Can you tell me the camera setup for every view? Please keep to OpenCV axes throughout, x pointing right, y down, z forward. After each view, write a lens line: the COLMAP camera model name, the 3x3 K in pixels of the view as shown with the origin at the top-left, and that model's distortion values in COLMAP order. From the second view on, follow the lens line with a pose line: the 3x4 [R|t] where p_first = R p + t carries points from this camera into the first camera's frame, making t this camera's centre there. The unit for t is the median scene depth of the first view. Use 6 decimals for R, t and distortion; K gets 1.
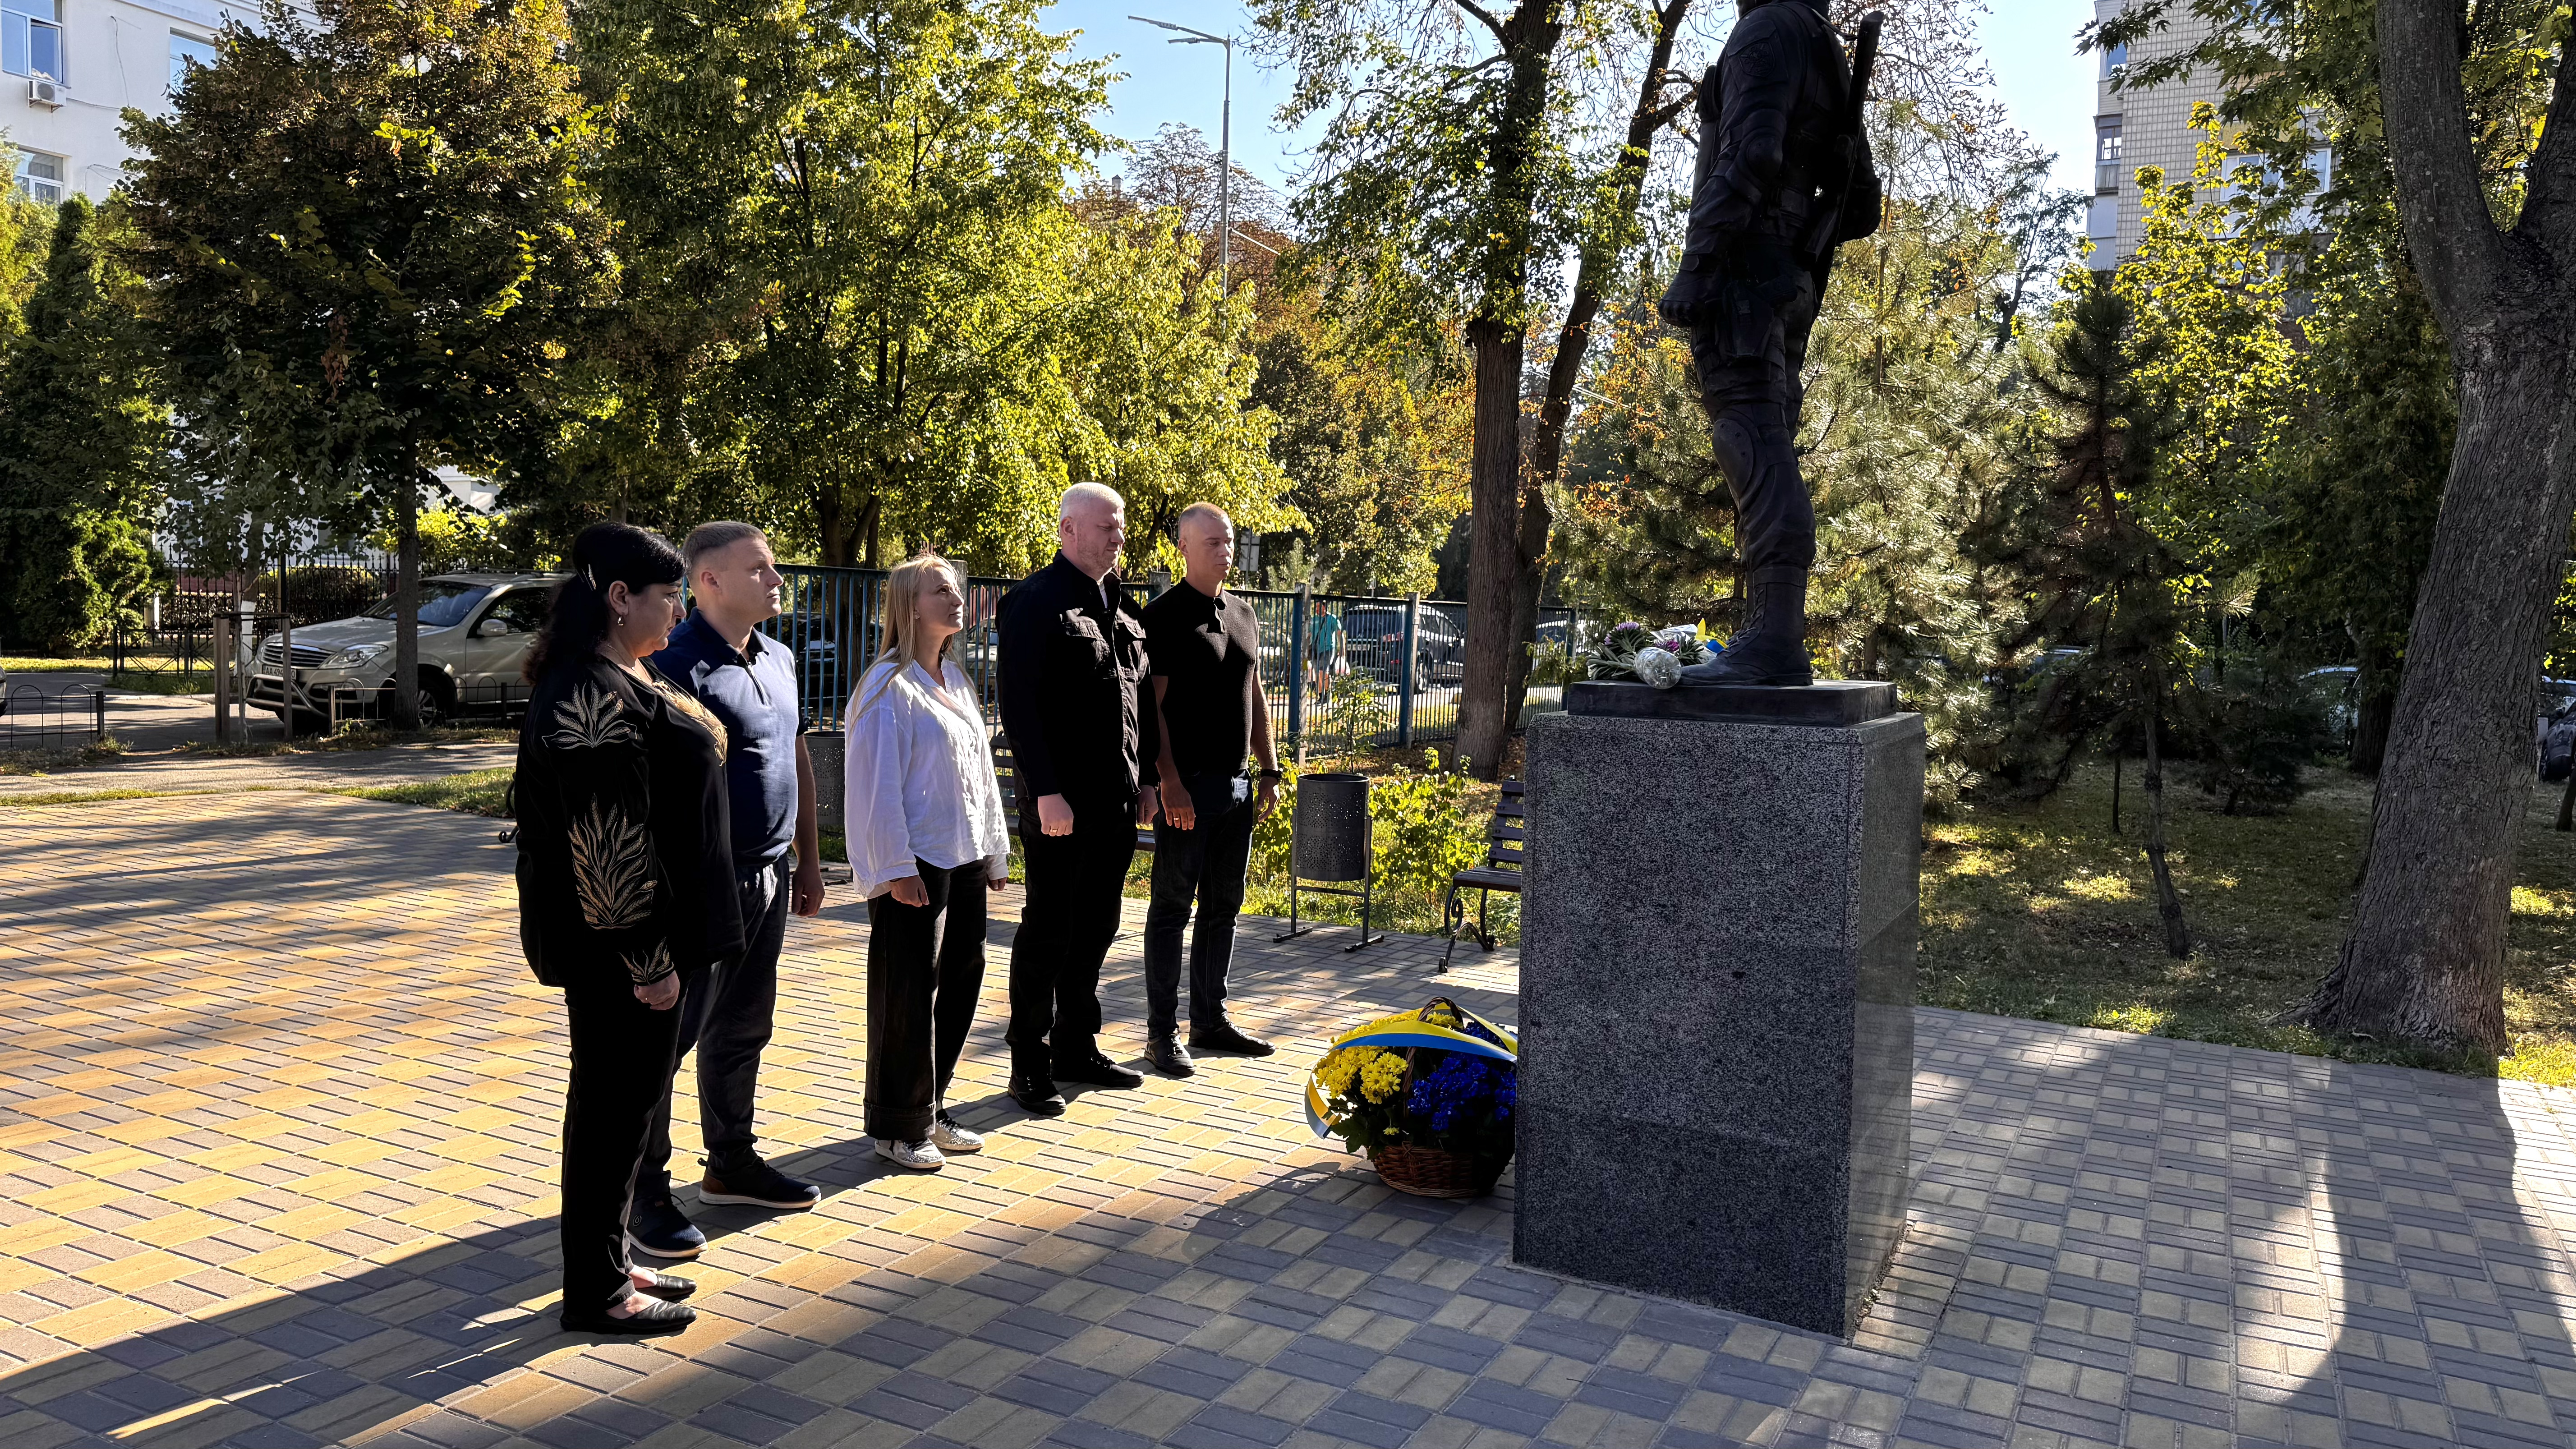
lens RADIAL K [[1750.2, 0, 1301.6], [0, 1750.2, 743.3], [0, 0, 1]] dist [0.005028, 0.002699]
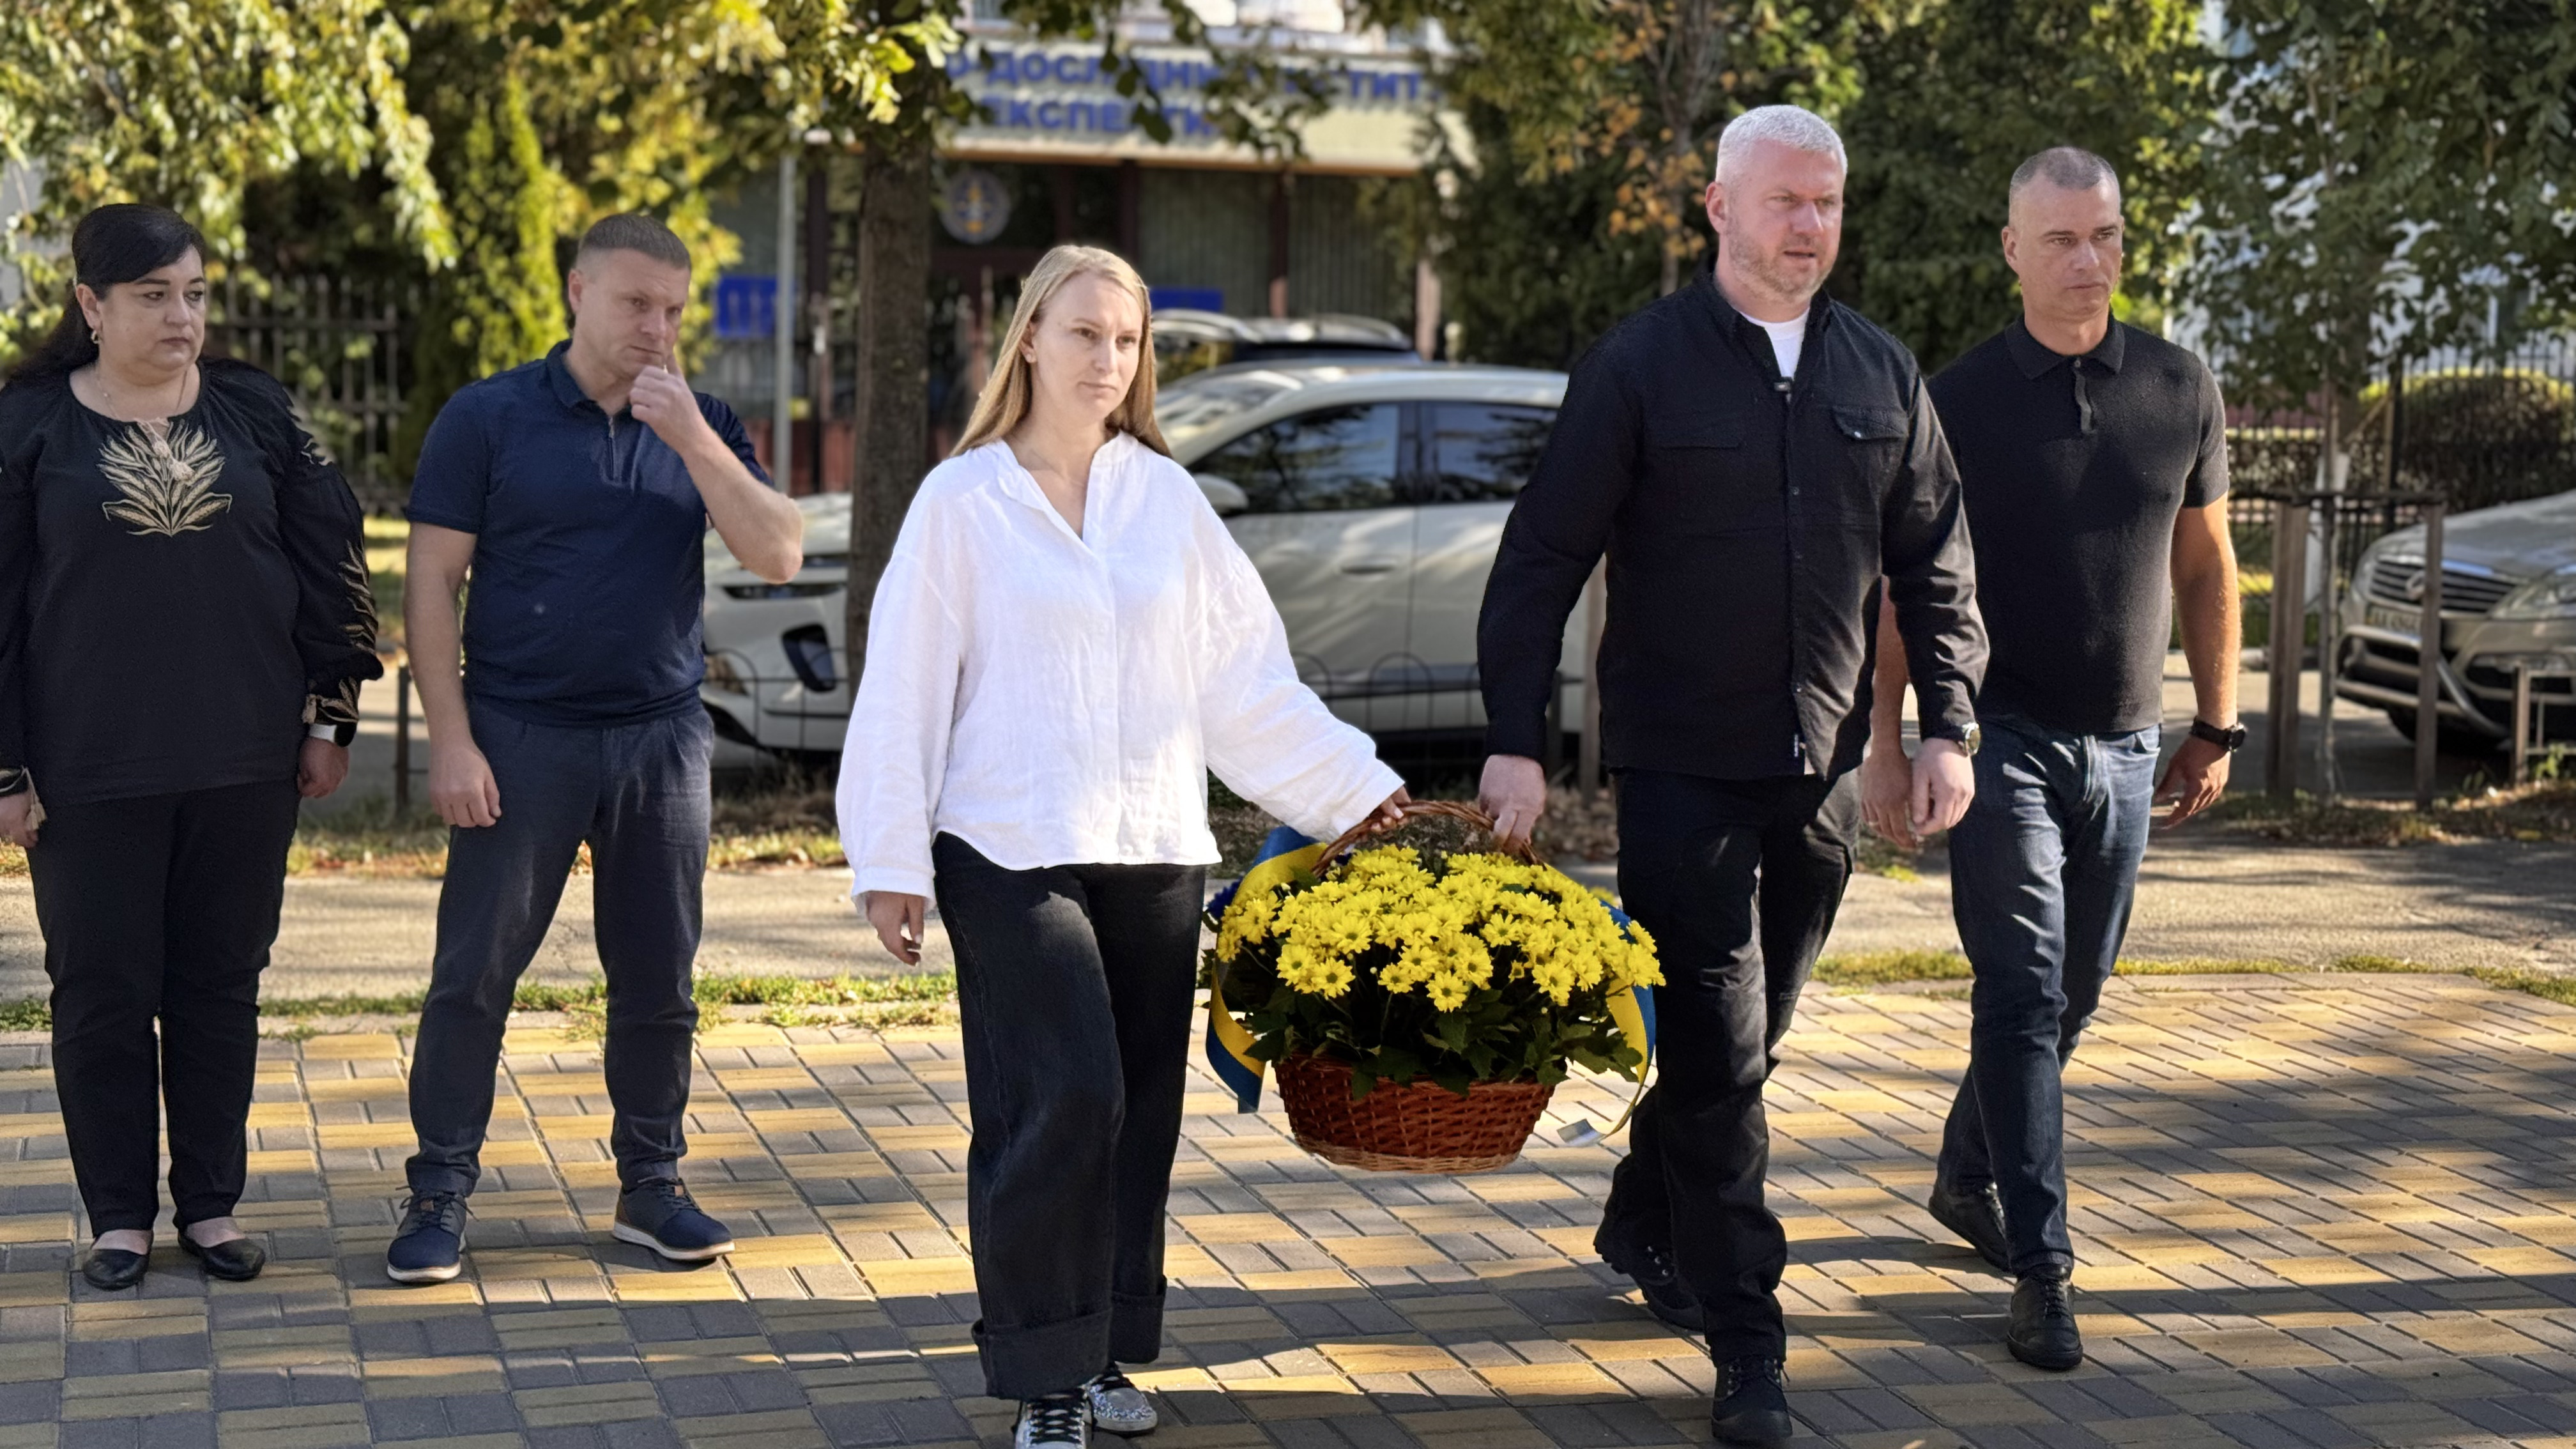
lens RADIAL K [[3611.0, 0, 1290.2], [0, 3611.0, 723.8], [0, 0, 1]] dist [0.096066, 0.000000]
pose [[0.683867, 0.043162, -0.728329, -0.106179], [-0.046304, 0.998804, 0.015713, -0.016390], [0.728136, 0.022979, 0.685048, 0.169575]]
